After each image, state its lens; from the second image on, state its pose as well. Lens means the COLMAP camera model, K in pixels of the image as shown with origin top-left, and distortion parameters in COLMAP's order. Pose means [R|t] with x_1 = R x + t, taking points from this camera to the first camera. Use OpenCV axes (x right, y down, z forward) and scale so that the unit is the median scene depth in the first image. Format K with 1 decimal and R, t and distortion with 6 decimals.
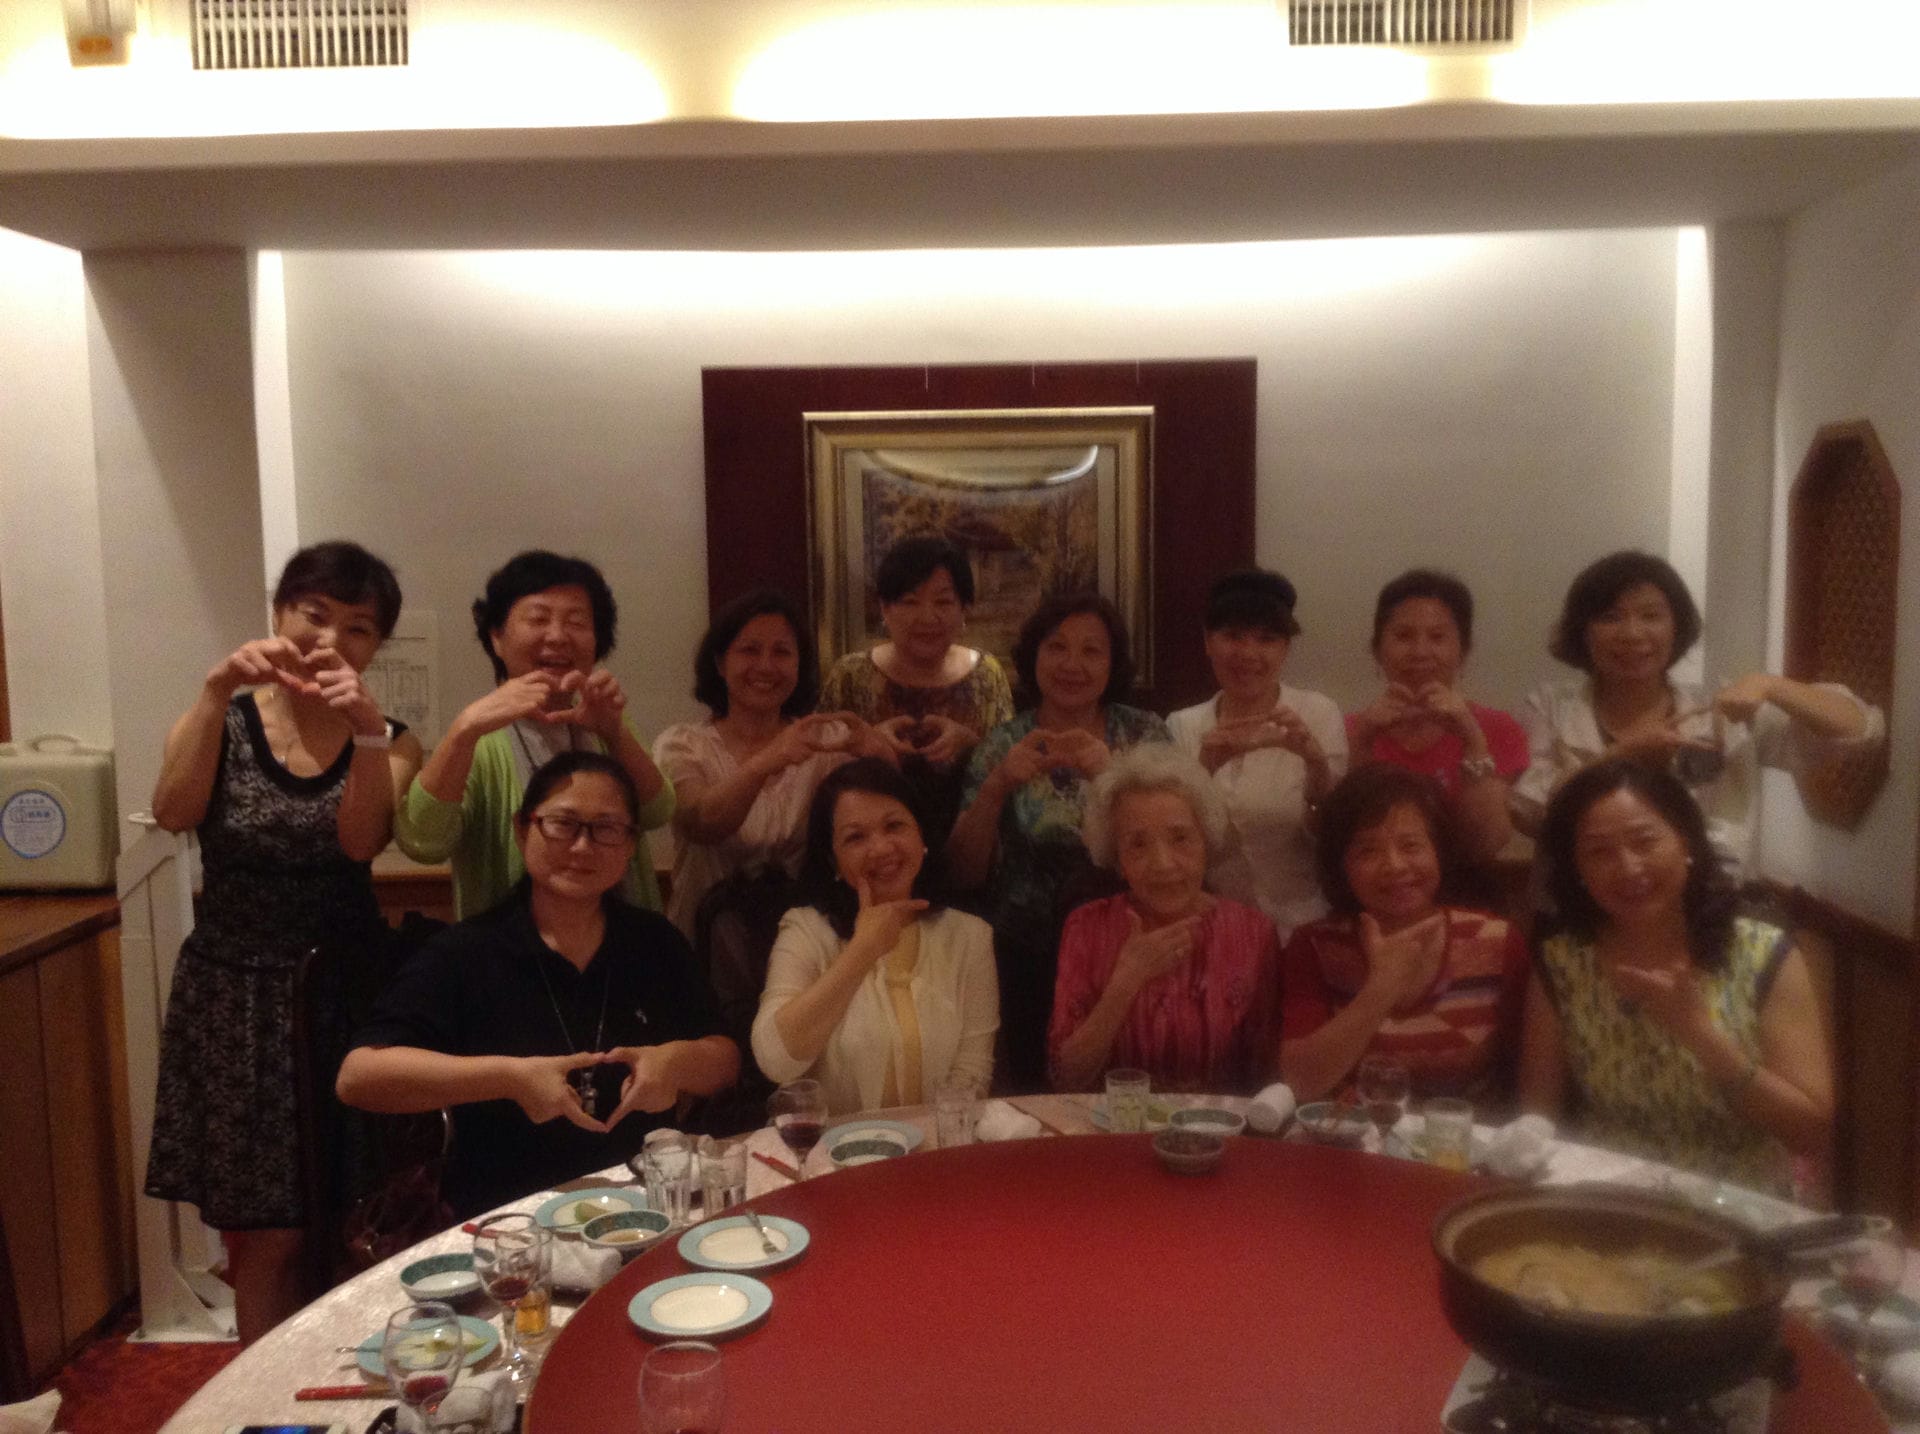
lens RADIAL K [[1741.1, 0, 948.9], [0, 1741.1, 711.8], [0, 0, 1]] dist [0.038548, 0.000000]
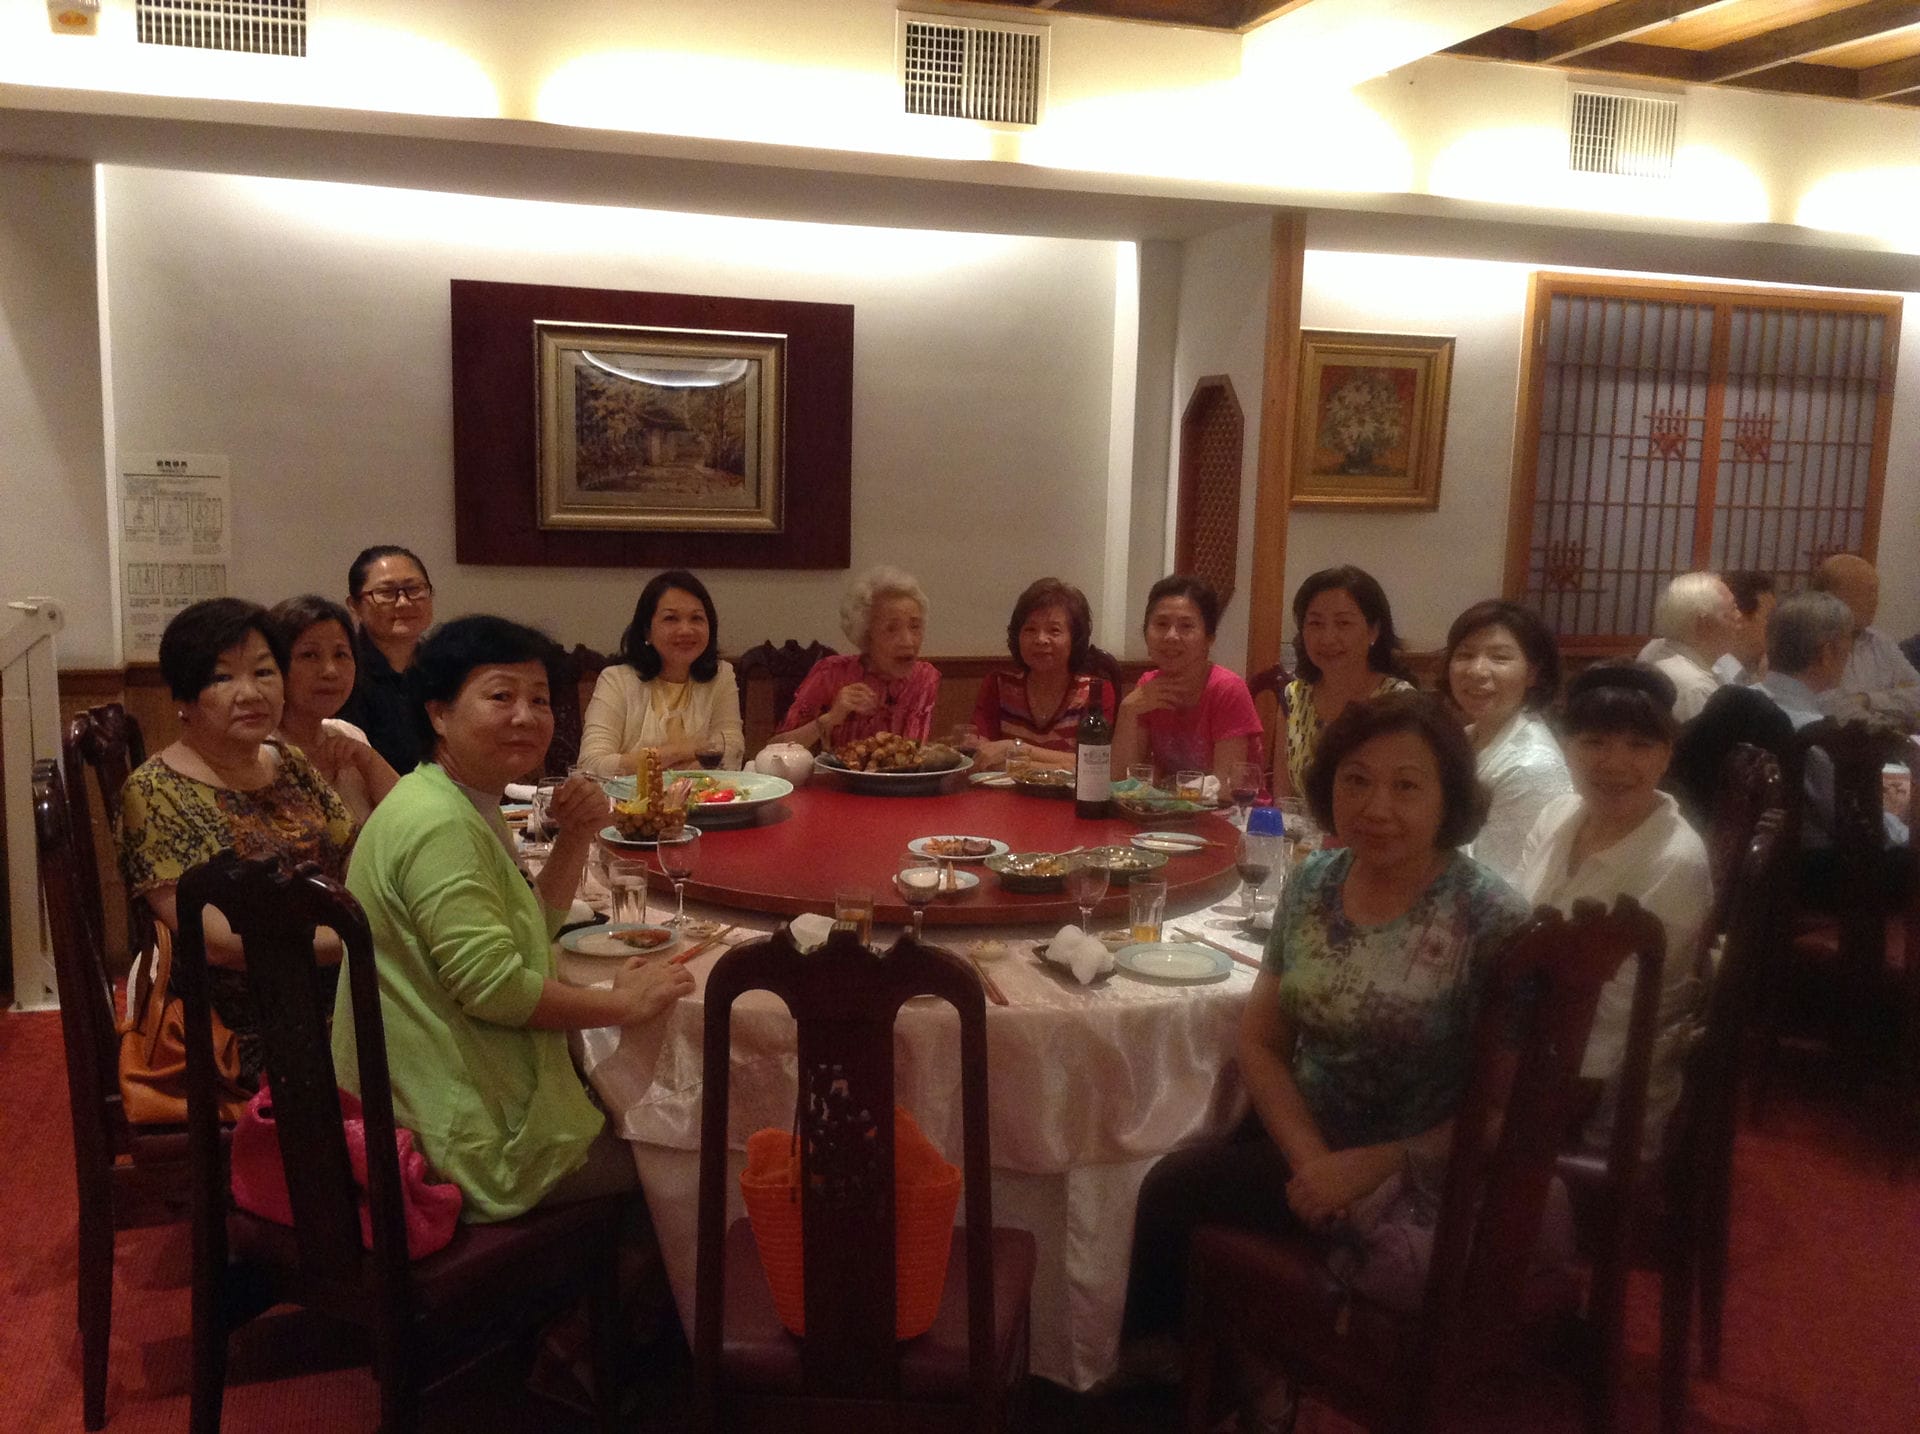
lens RADIAL K [[1741.1, 0, 948.7], [0, 1741.1, 718.4], [0, 0, 1]] dist [0.038548, 0.000000]
pose [[0.947523, -0.004734, 0.319653, -0.275351], [-0.013872, 0.998340, 0.055904, 0.074563], [-0.319387, -0.057405, 0.945884, -0.531456]]
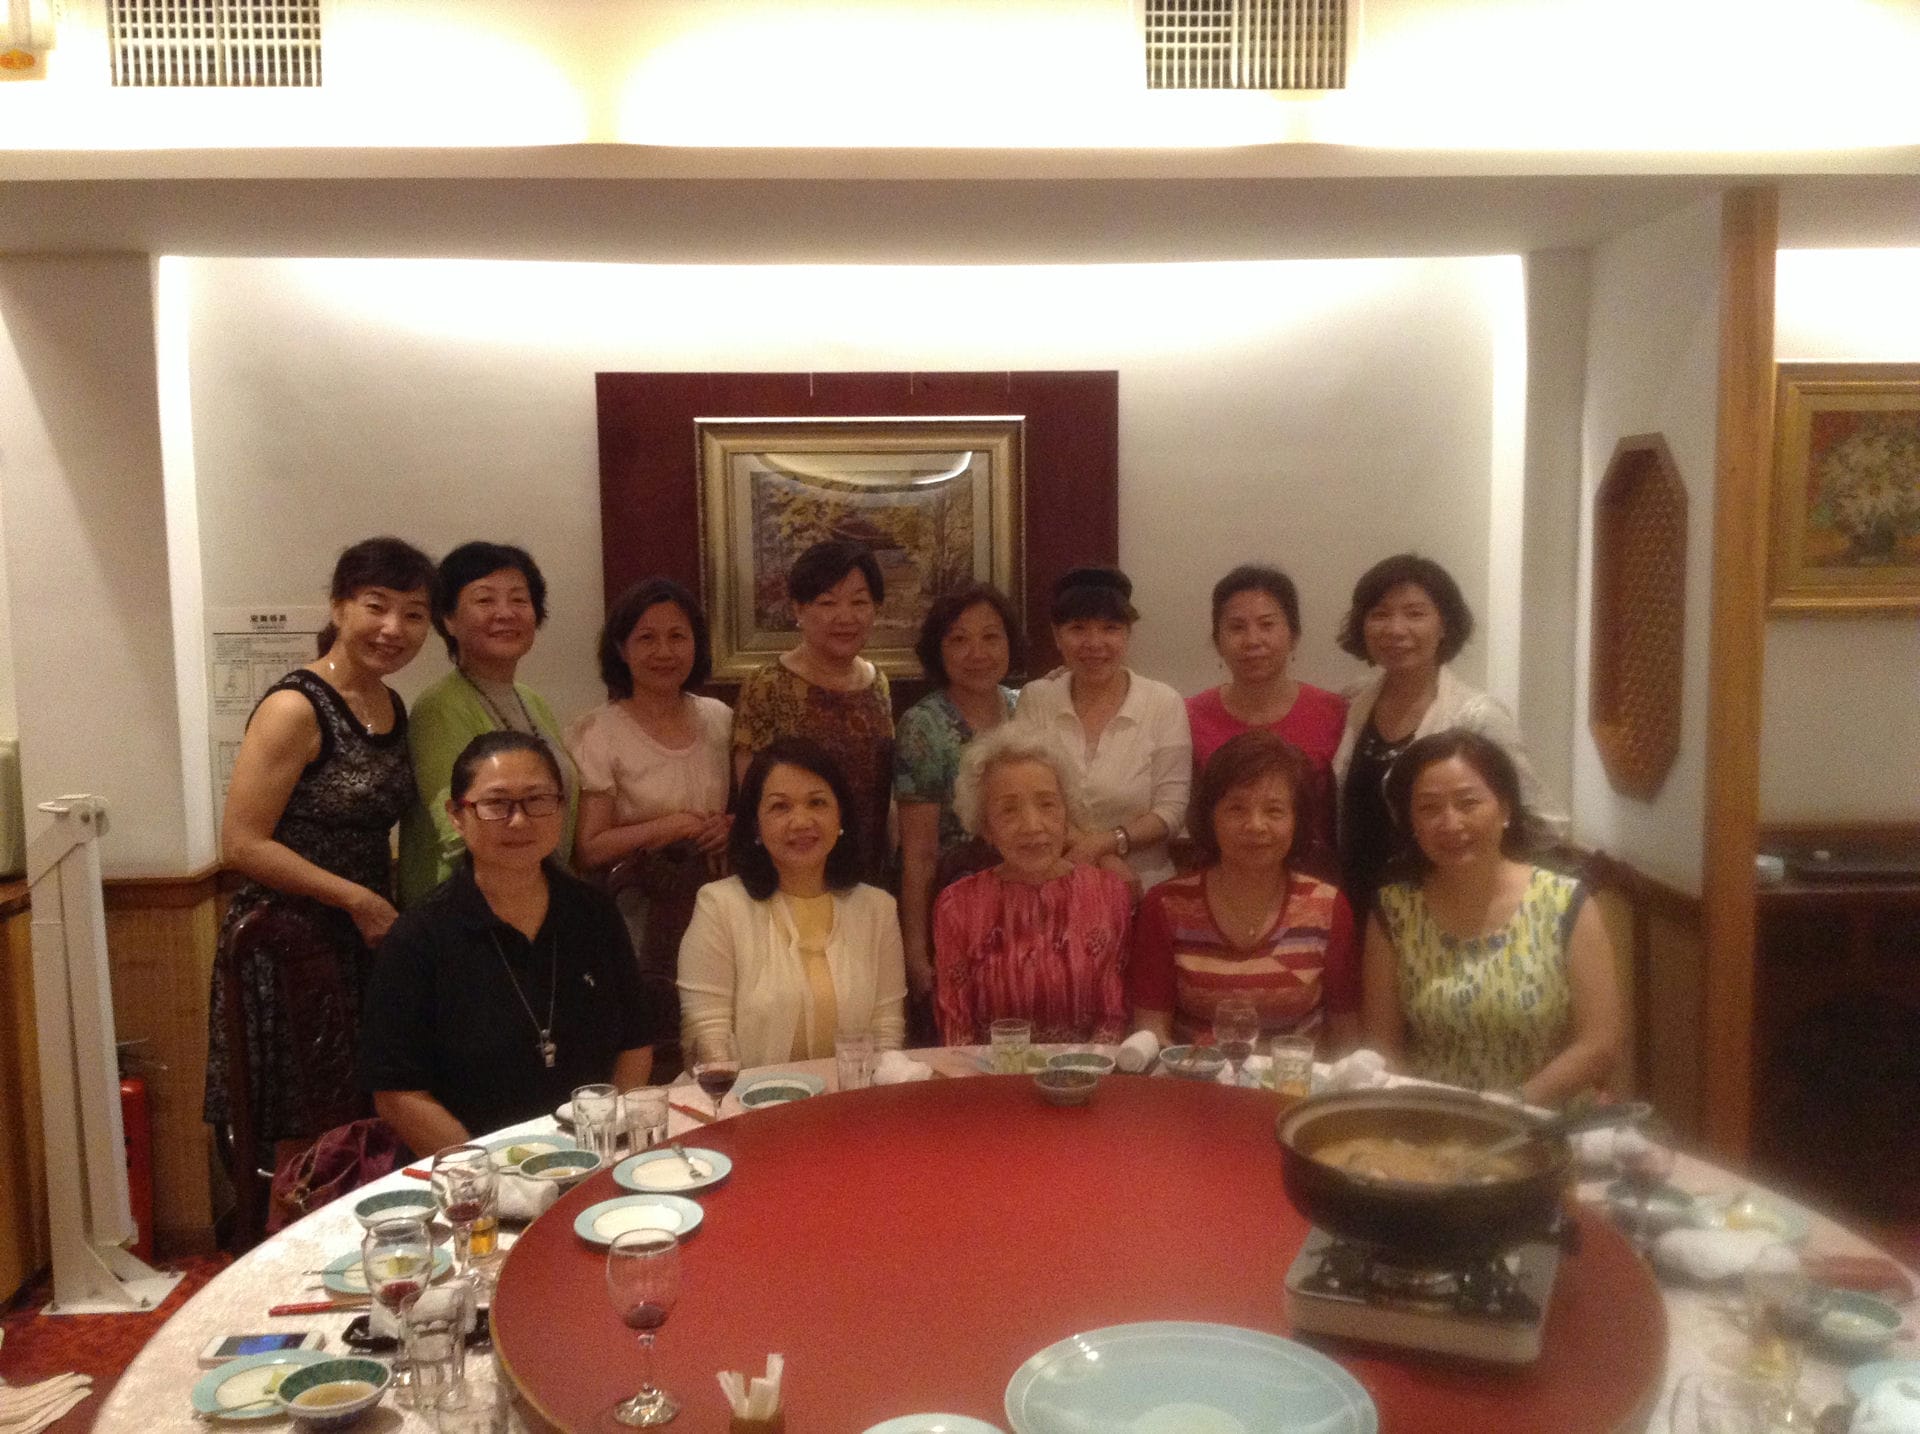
lens RADIAL K [[1741.1, 0, 944.0], [0, 1741.1, 704.1], [0, 0, 1]] dist [0.038548, 0.000000]
pose [[0.997000, -0.004885, 0.077251, -0.019945], [0.005050, 0.999985, -0.001944, 0.006502], [-0.077240, 0.002329, 0.997010, -0.083733]]
